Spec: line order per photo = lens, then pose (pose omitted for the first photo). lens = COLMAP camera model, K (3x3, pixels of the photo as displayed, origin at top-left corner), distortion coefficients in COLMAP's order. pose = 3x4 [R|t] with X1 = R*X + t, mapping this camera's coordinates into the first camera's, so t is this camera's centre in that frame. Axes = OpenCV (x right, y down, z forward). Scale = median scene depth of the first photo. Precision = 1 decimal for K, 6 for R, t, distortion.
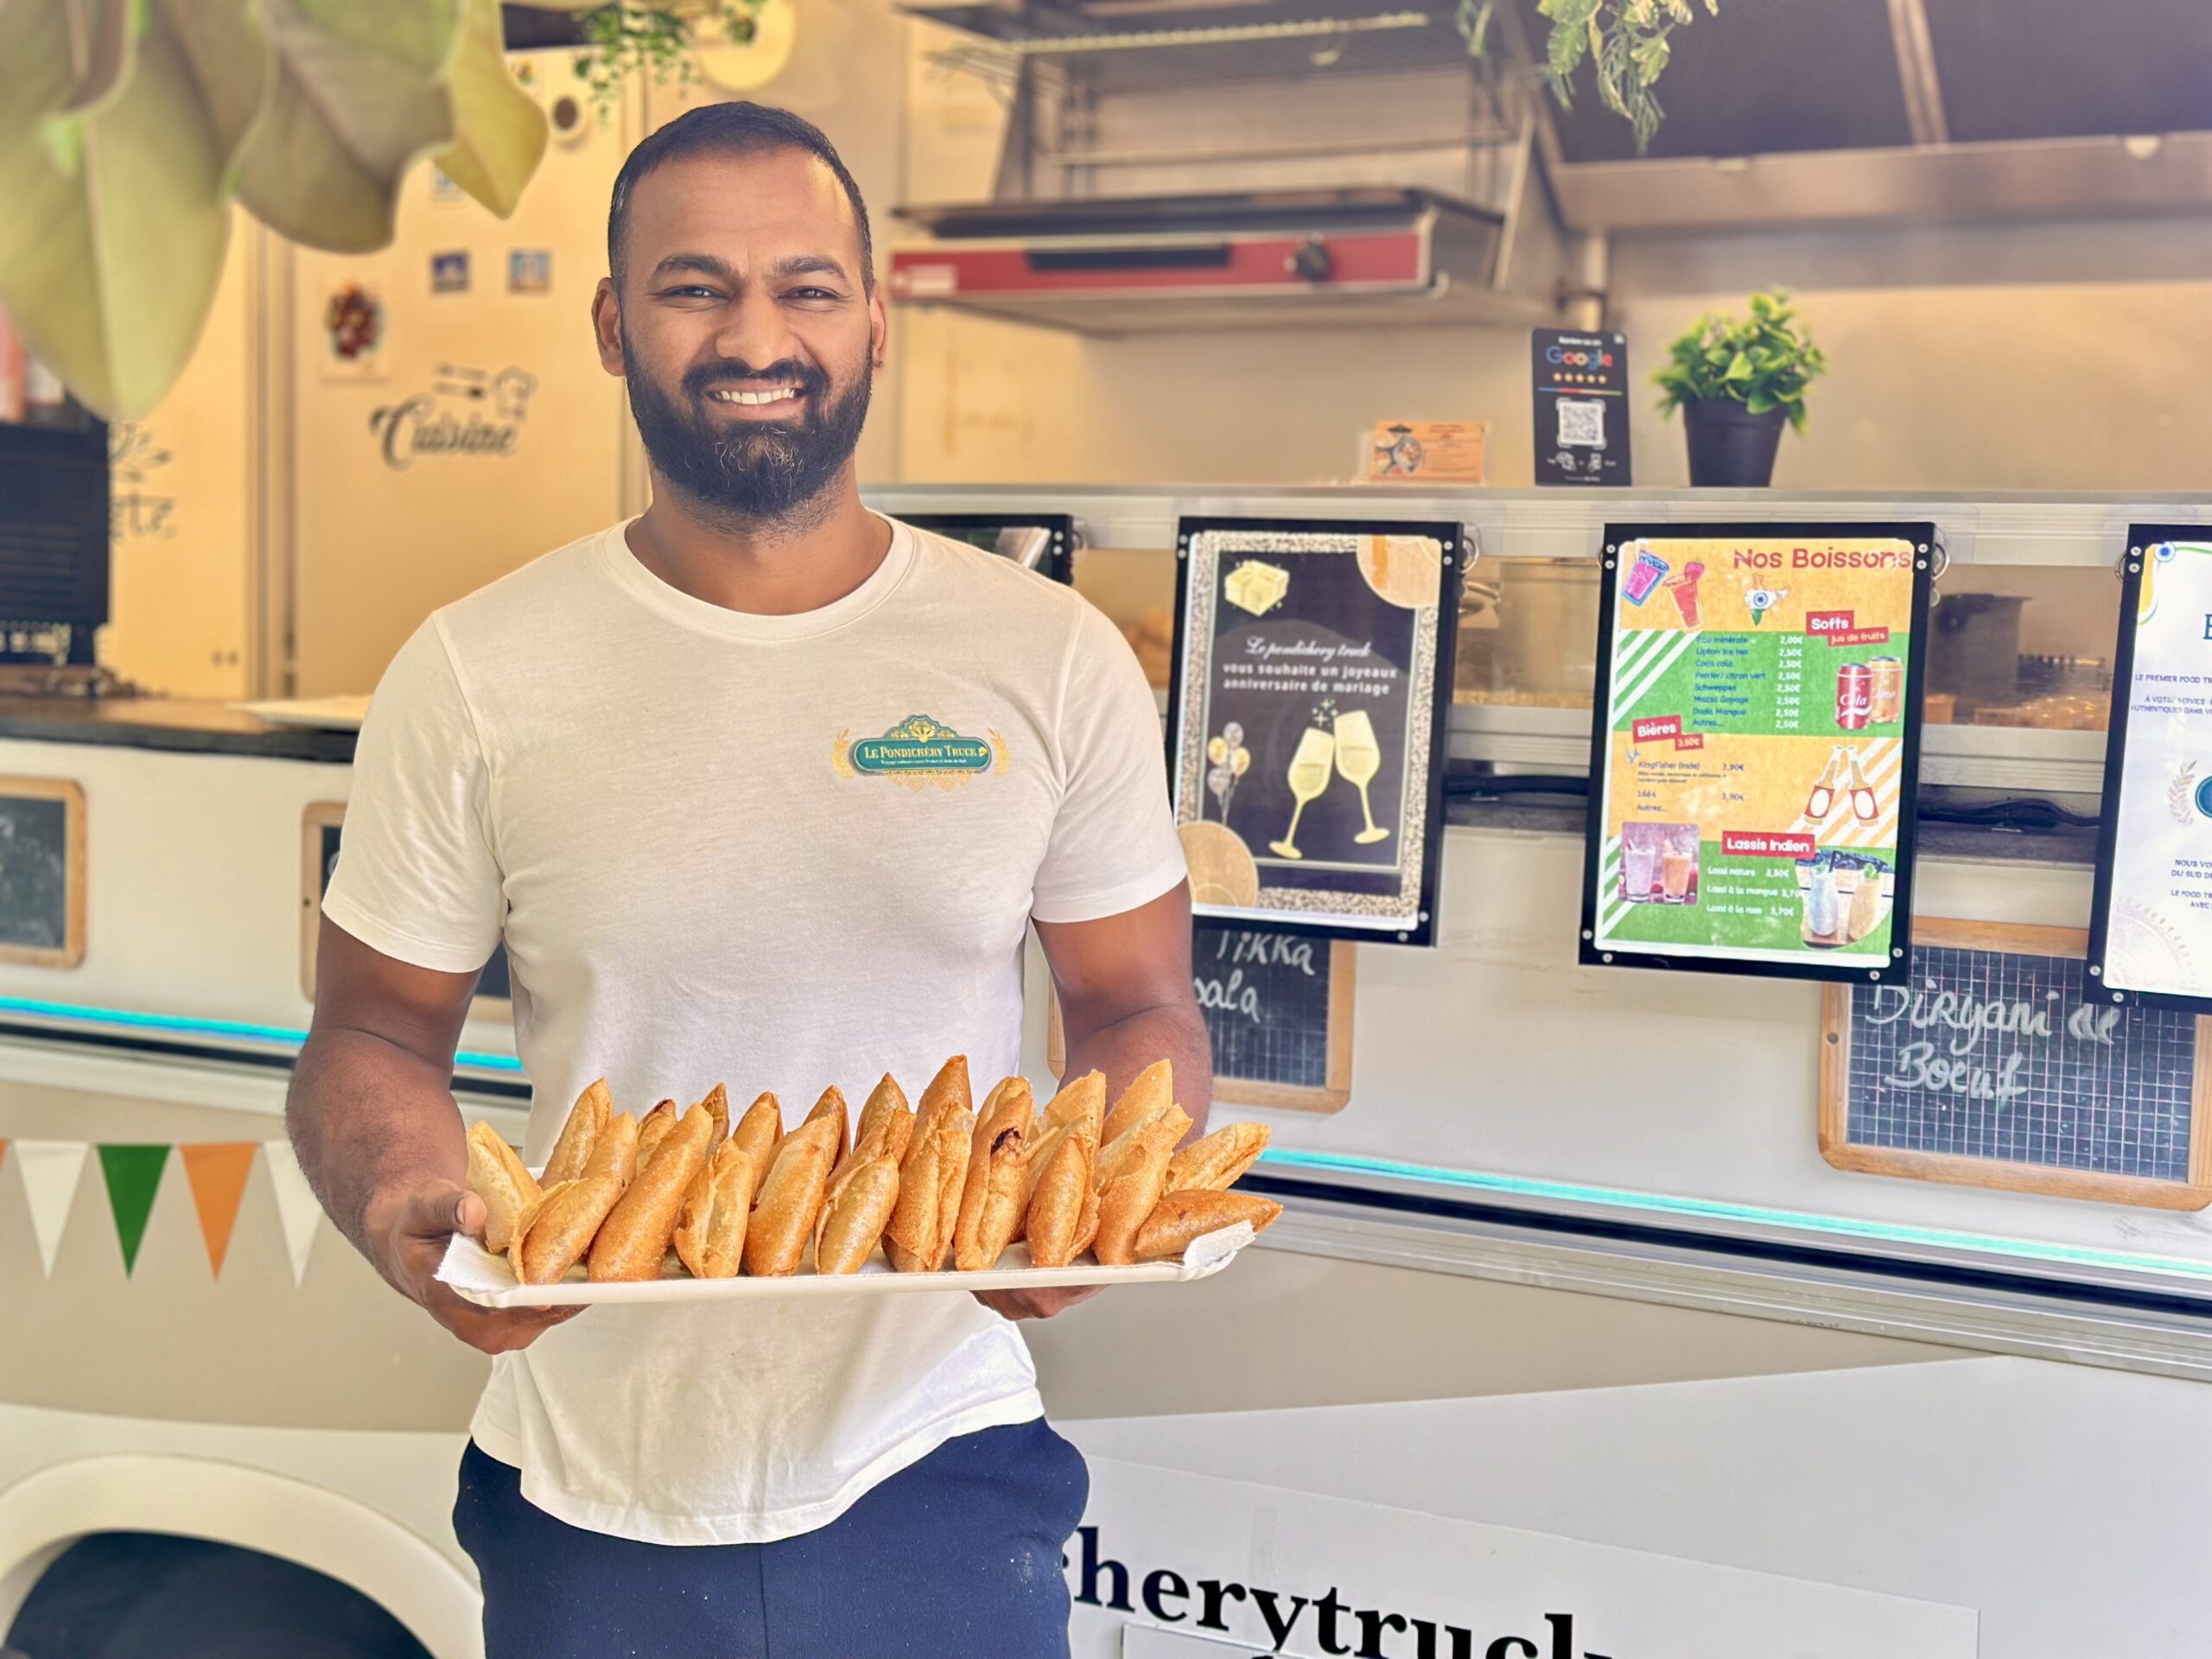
lens RADIAL K [[3069.1, 0, 1106.0], [0, 3069.1, 829.5], [0, 0, 1]] dist [0.179341, -0.319560]
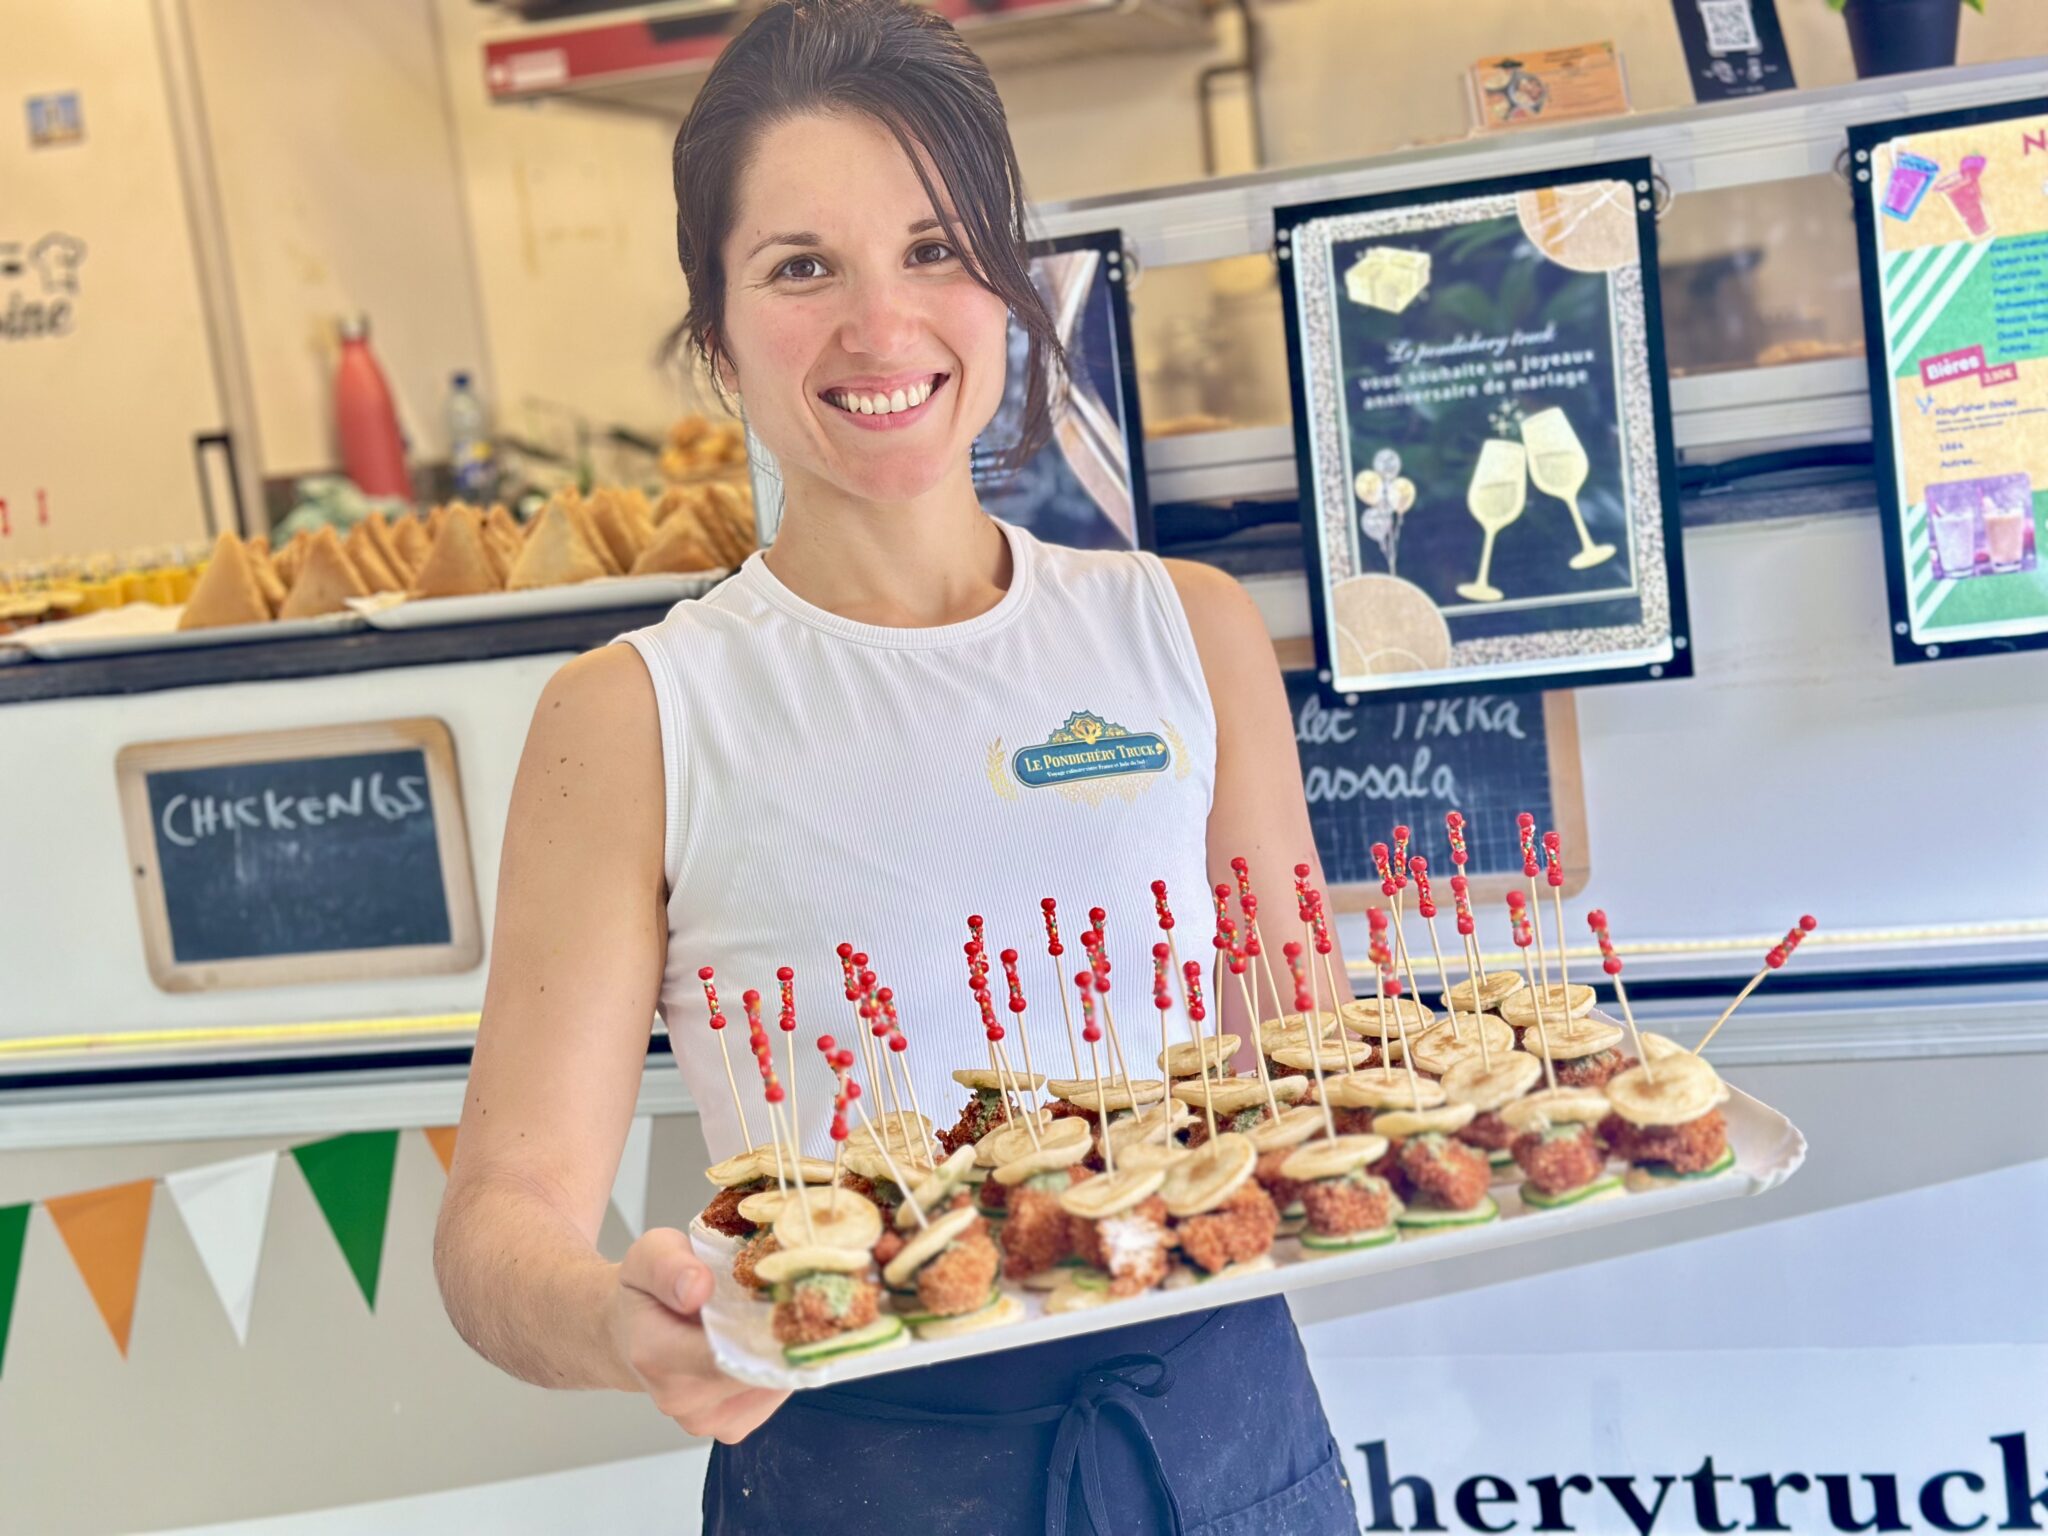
lens RADIAL K [[2841.6, 0, 1024.0], [0, 2841.6, 768.0], [0, 0, 1]] dist [0.179341, -0.319560]
pose [[0.965703, -0.171575, 0.194883, -0.217140], [0.162427, 0.984764, 0.062111, -0.014394], [-0.202570, -0.028327, 0.978858, 0.278723]]
